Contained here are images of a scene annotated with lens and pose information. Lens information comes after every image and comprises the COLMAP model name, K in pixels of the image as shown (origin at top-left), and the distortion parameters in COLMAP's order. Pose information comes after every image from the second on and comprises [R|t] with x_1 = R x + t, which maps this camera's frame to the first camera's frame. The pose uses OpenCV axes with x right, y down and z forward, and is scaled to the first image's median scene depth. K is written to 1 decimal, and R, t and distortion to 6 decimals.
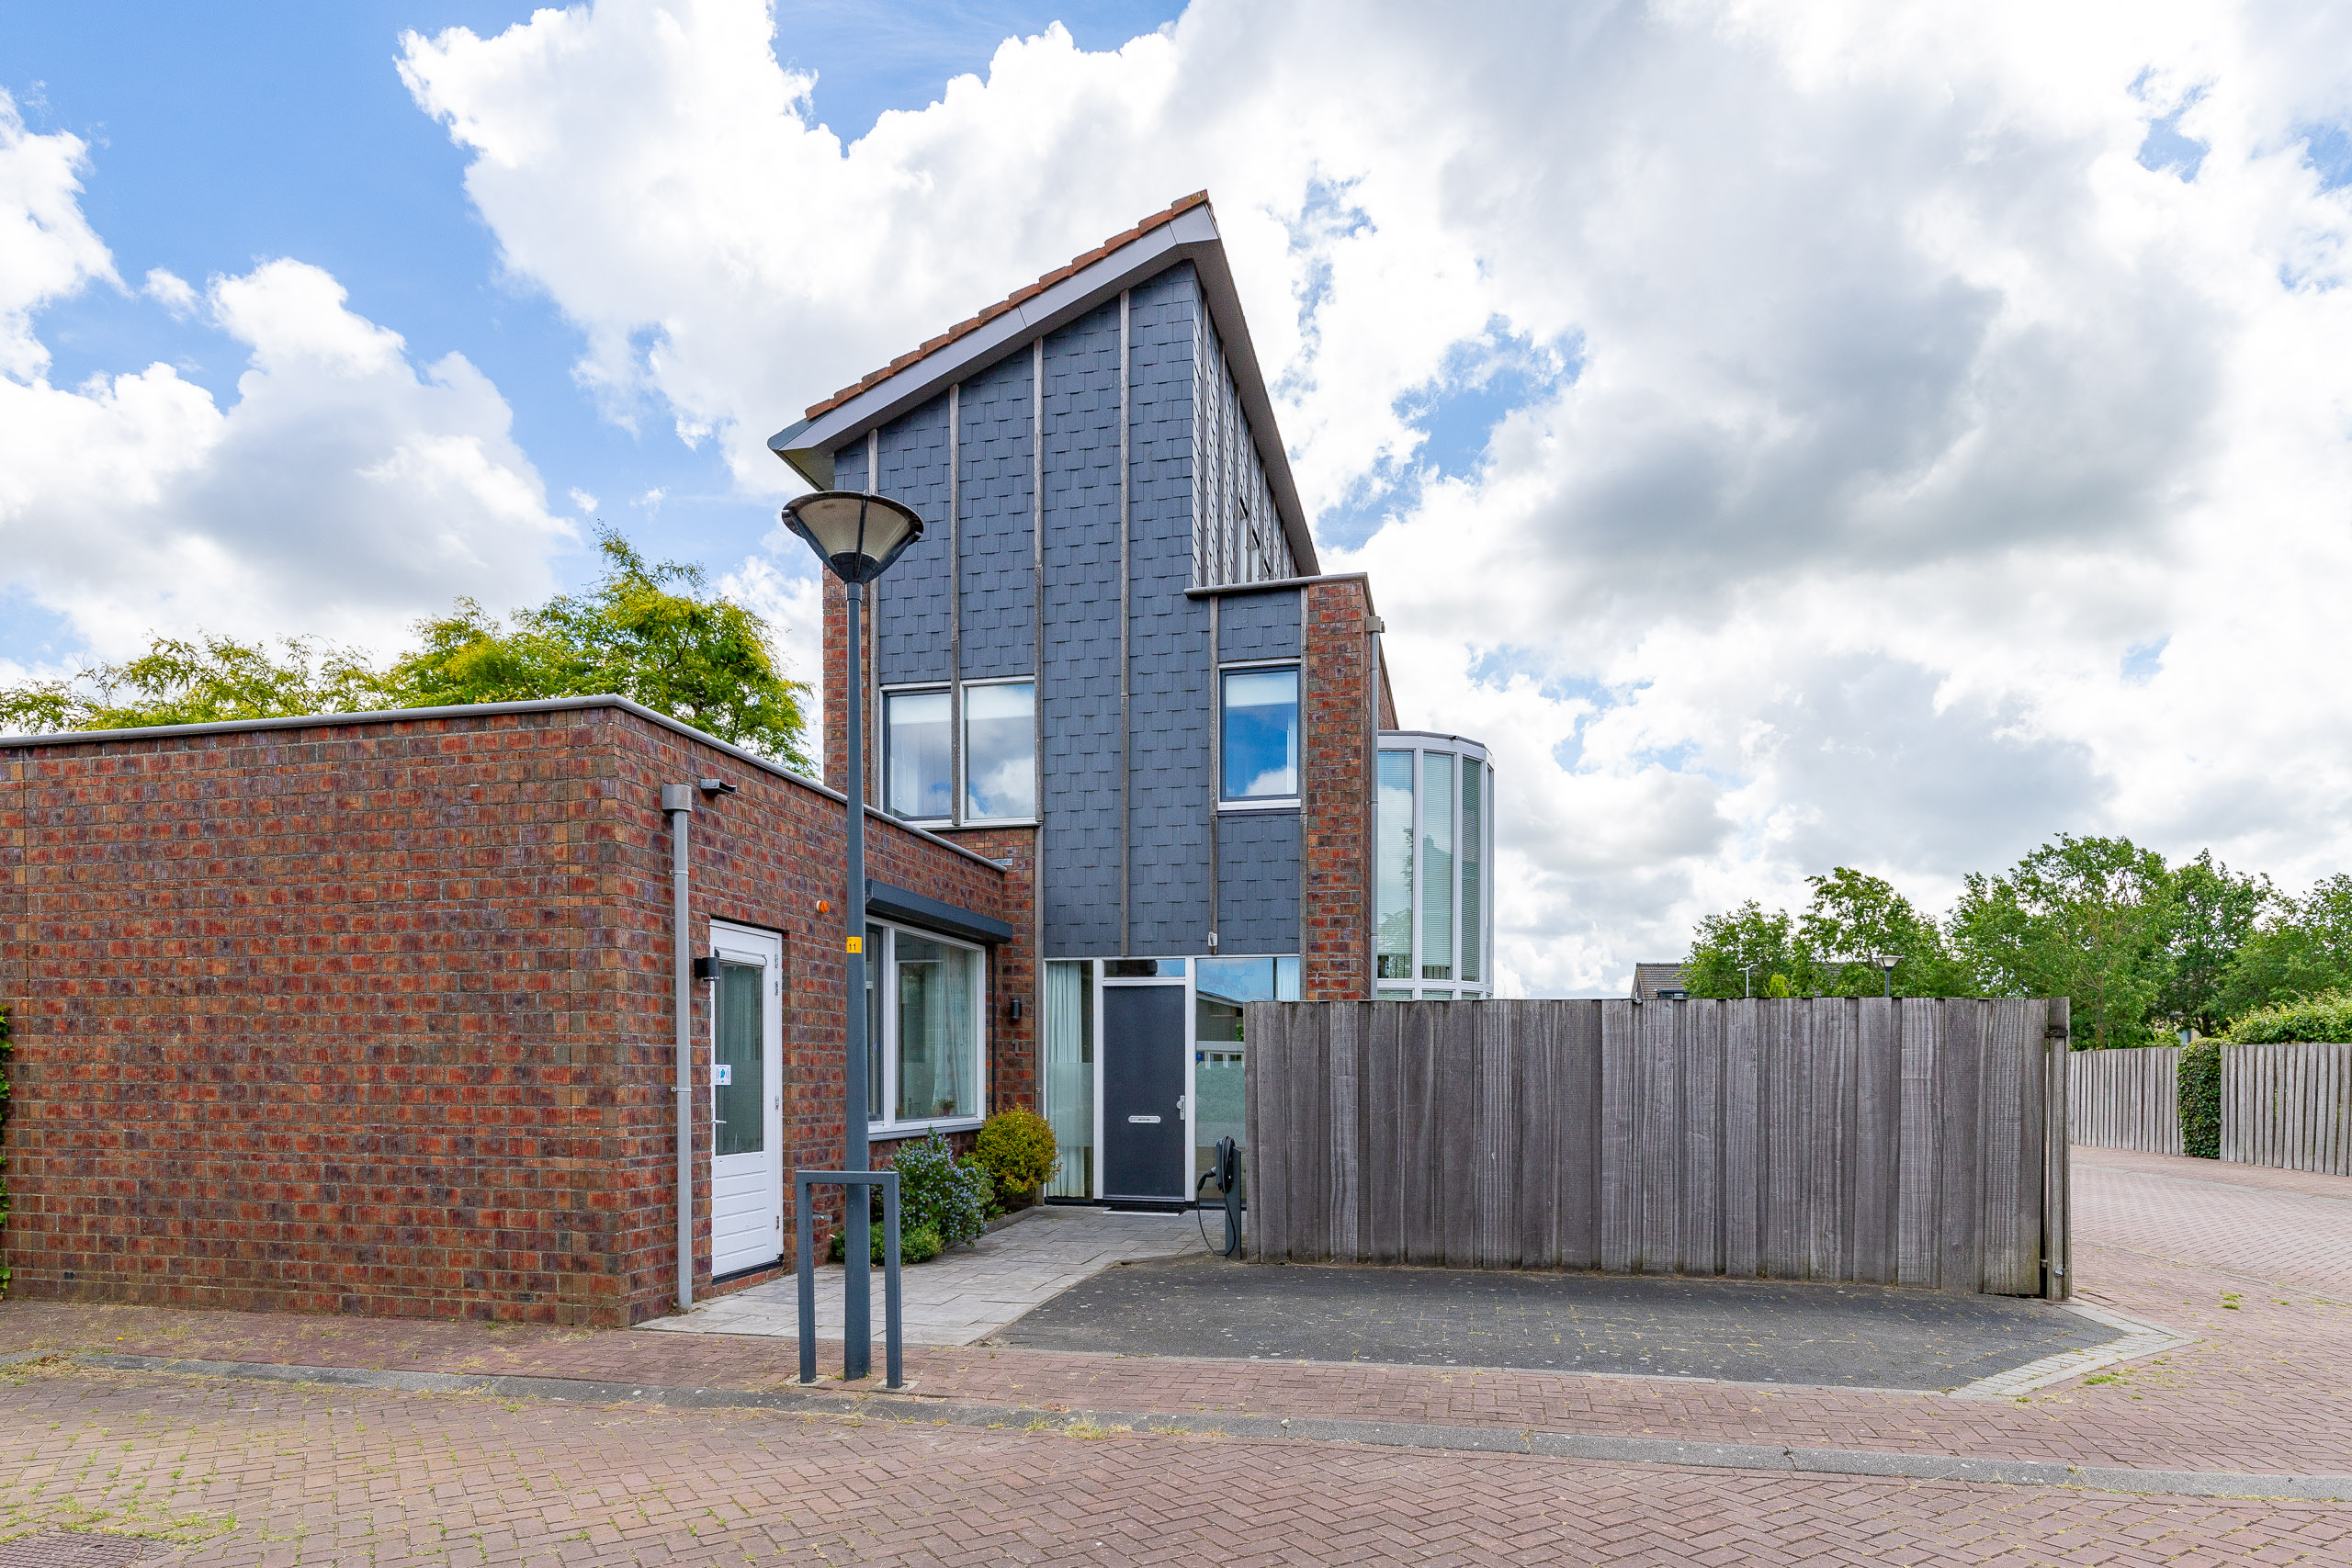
lens RADIAL K [[1286.4, 0, 1157.9], [0, 1286.4, 1113.3], [0, 0, 1]] dist [0.002081, 0.003097]
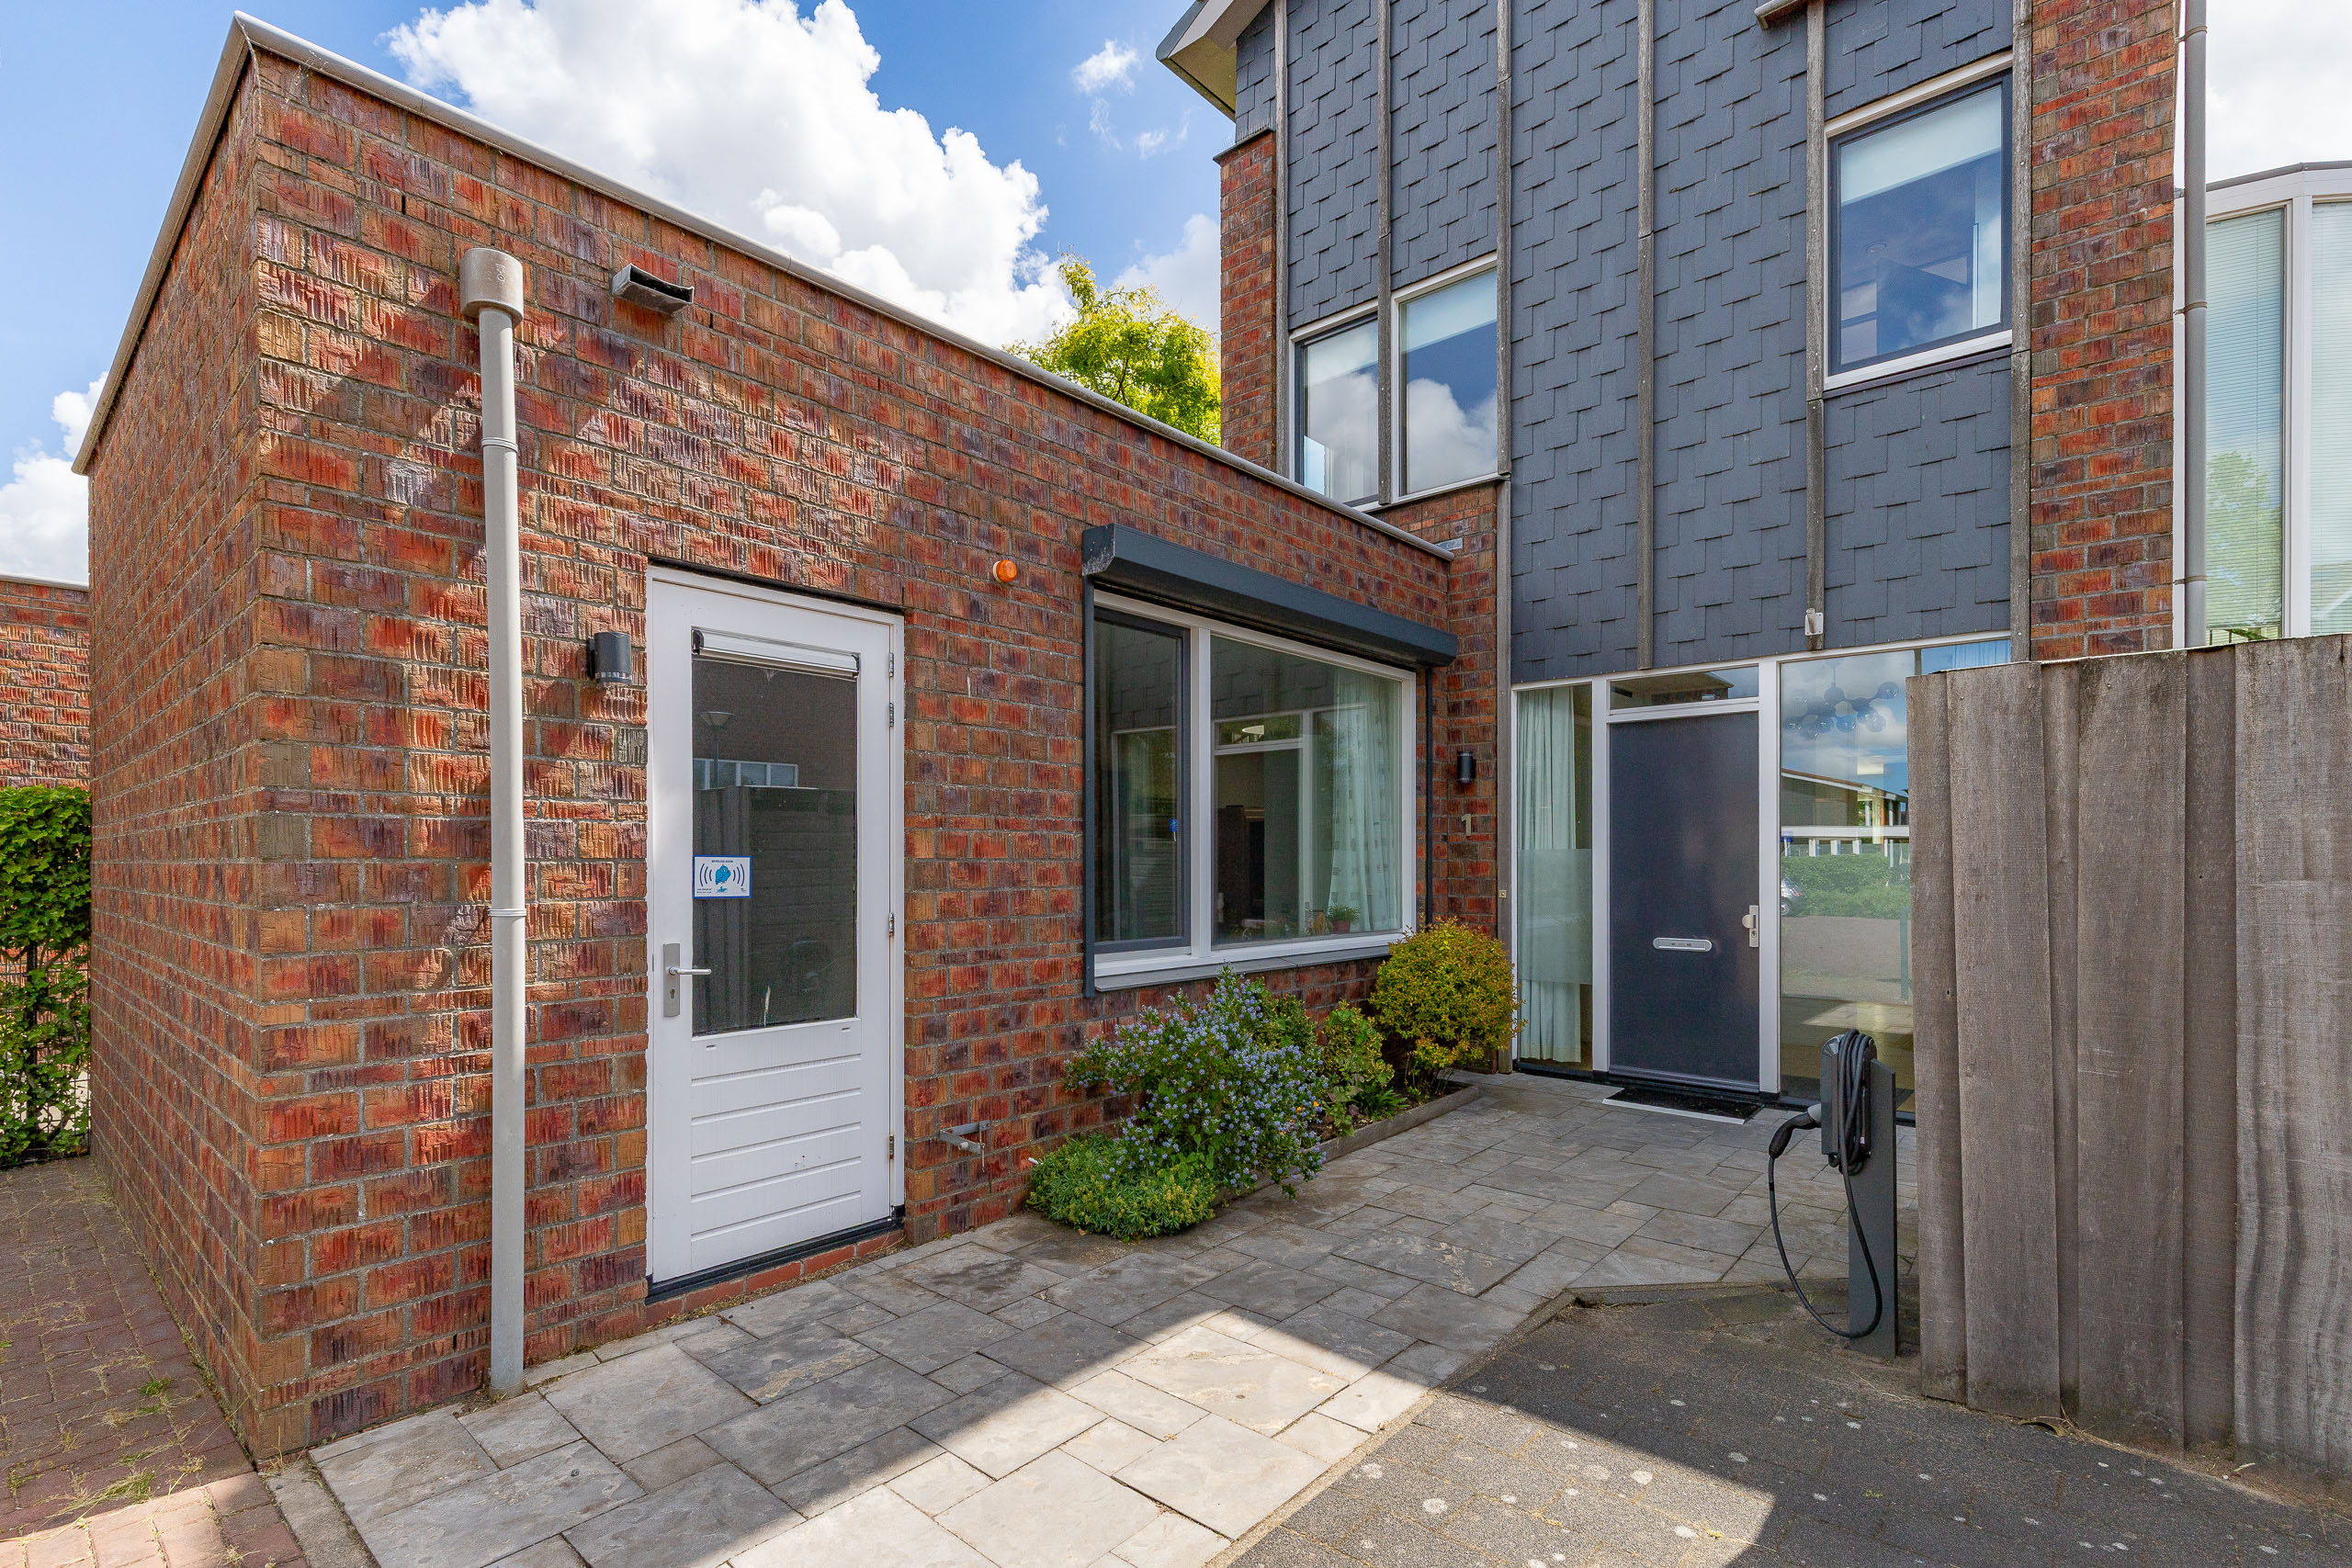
lens RADIAL K [[1082.3, 0, 1209.8], [0, 1082.3, 865.8], [0, 0, 1]] dist [0.007751, -0.001258]
pose [[0.891787, -0.002017, -0.452451, 0.022551], [-0.009738, 0.999673, -0.023650, -0.018019], [0.452351, 0.025497, 0.891476, 0.482829]]
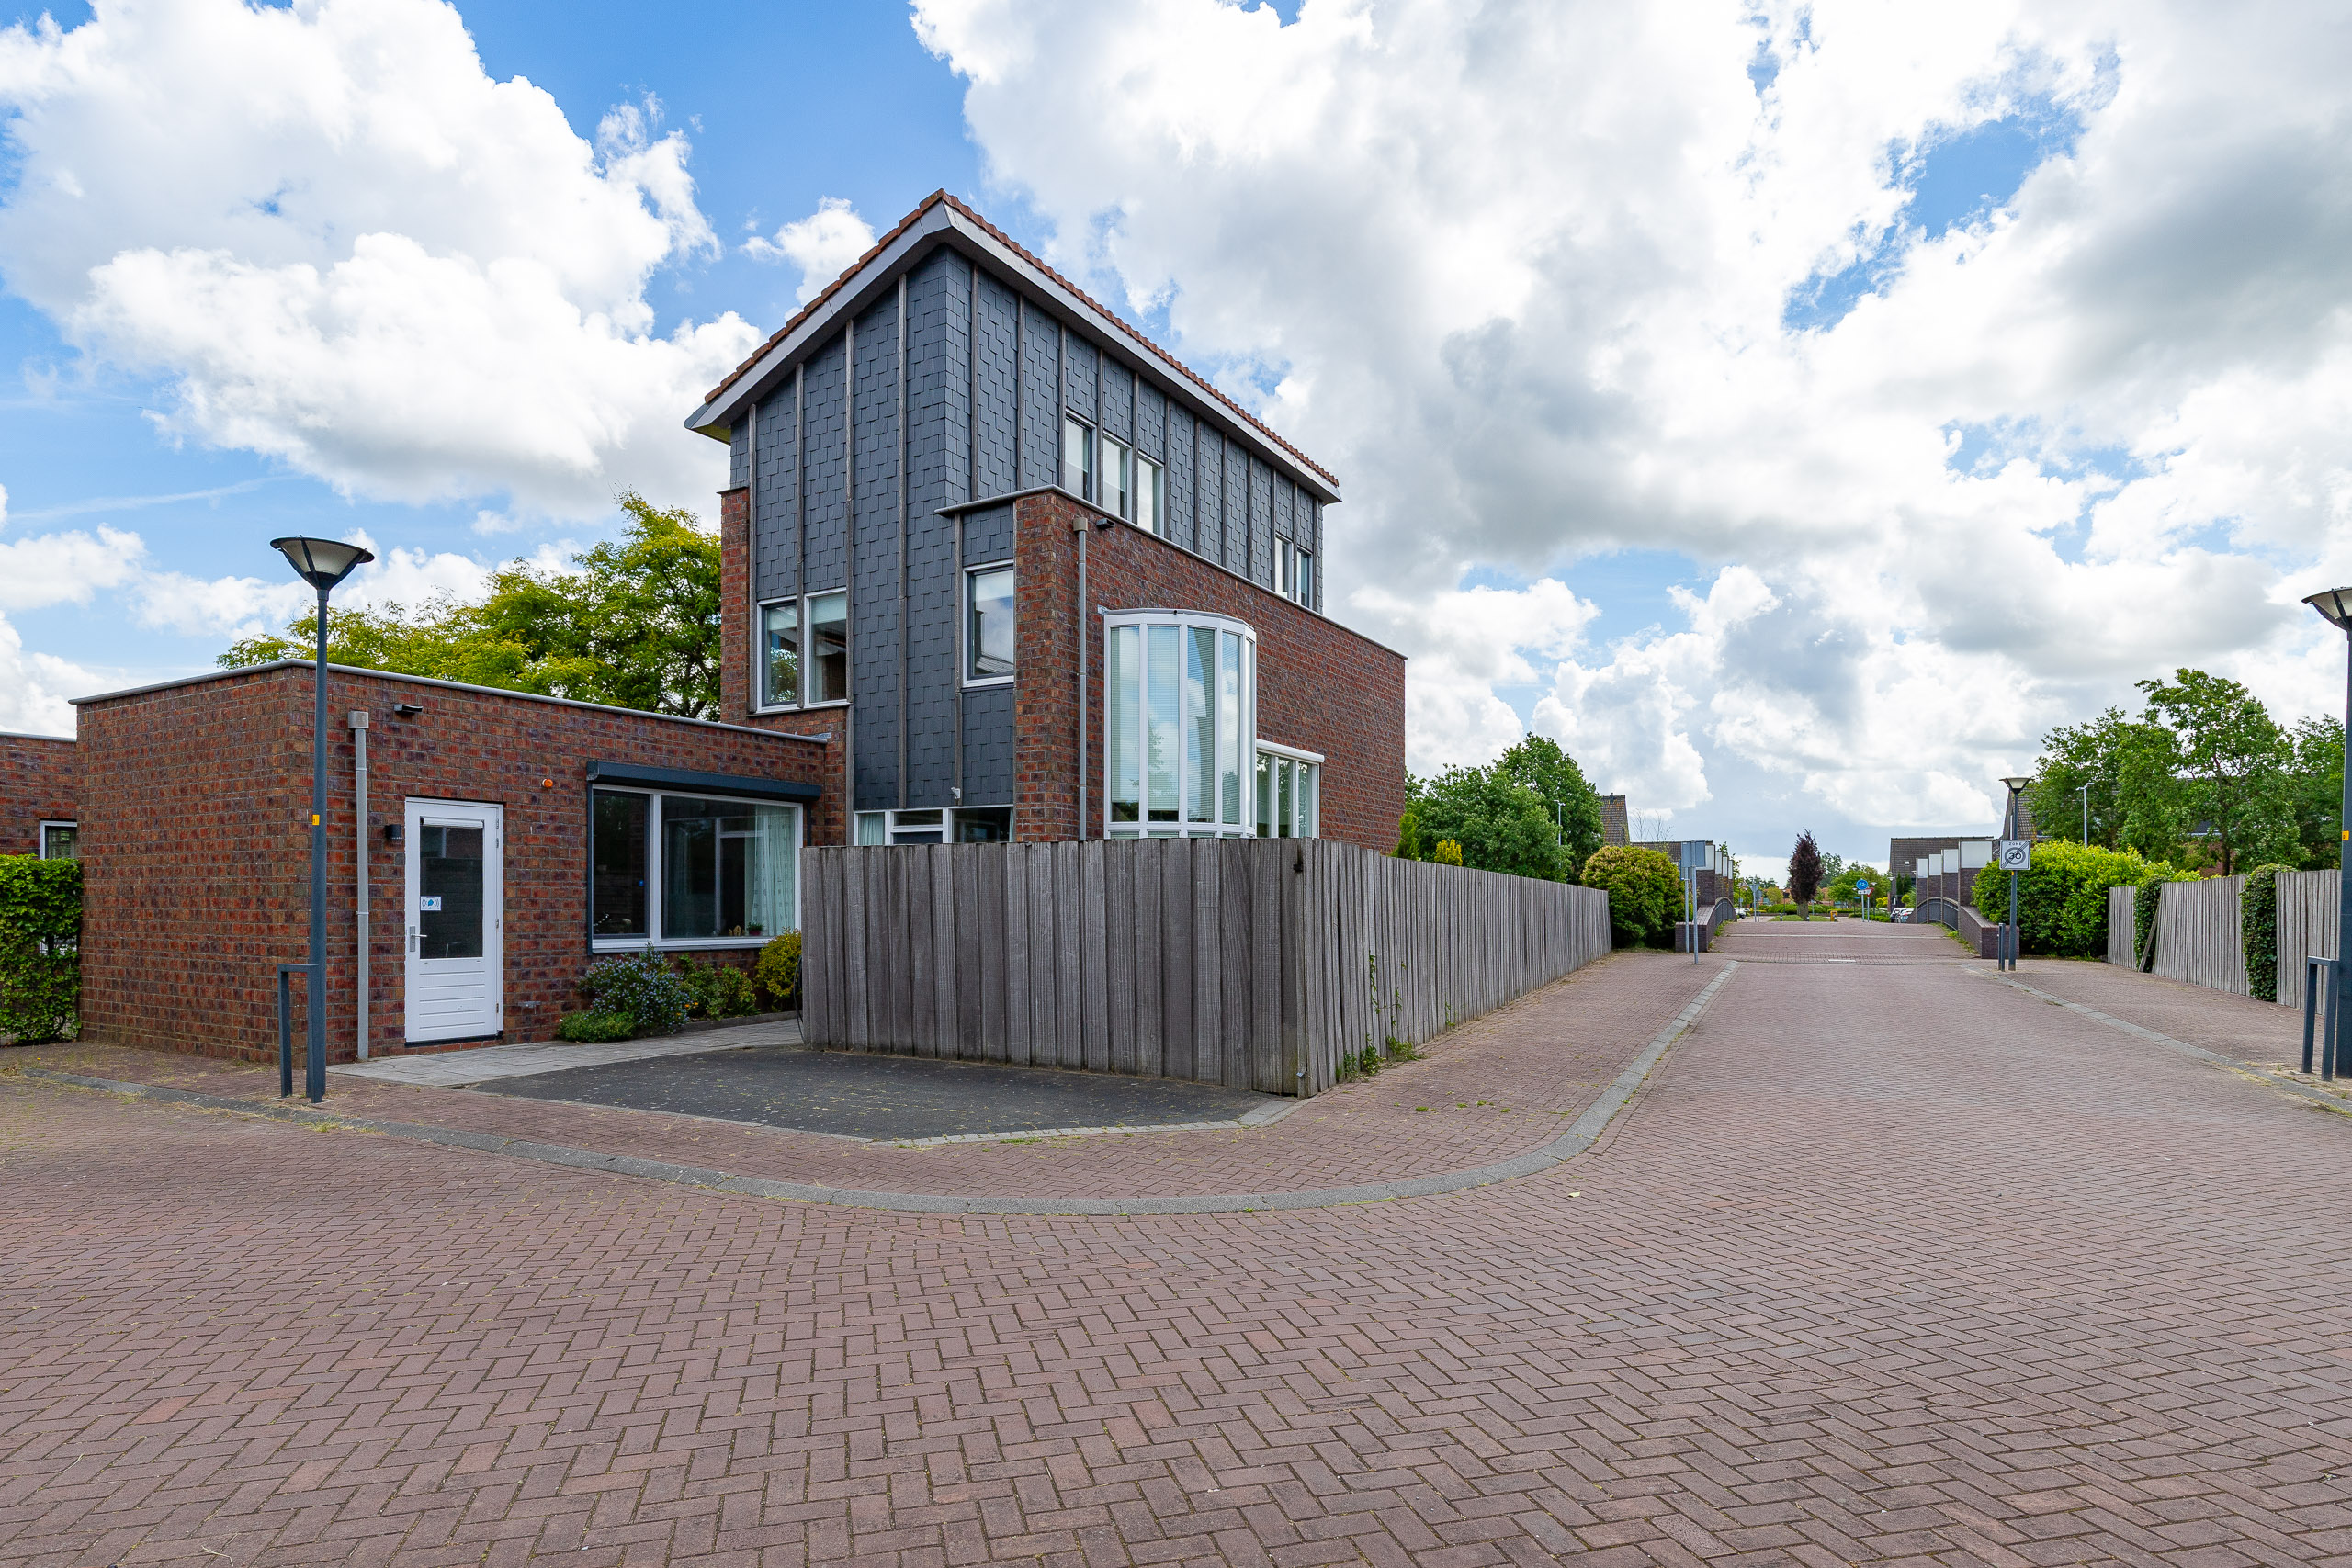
lens RADIAL K [[1286.4, 0, 1193.2], [0, 1286.4, 919.7], [0, 0, 1]] dist [0.002081, 0.003097]
pose [[0.954209, 0.004128, -0.299112, 0.635190], [-0.010450, 0.999754, -0.019539, 0.005367], [0.298958, 0.021770, 0.954018, -0.091558]]
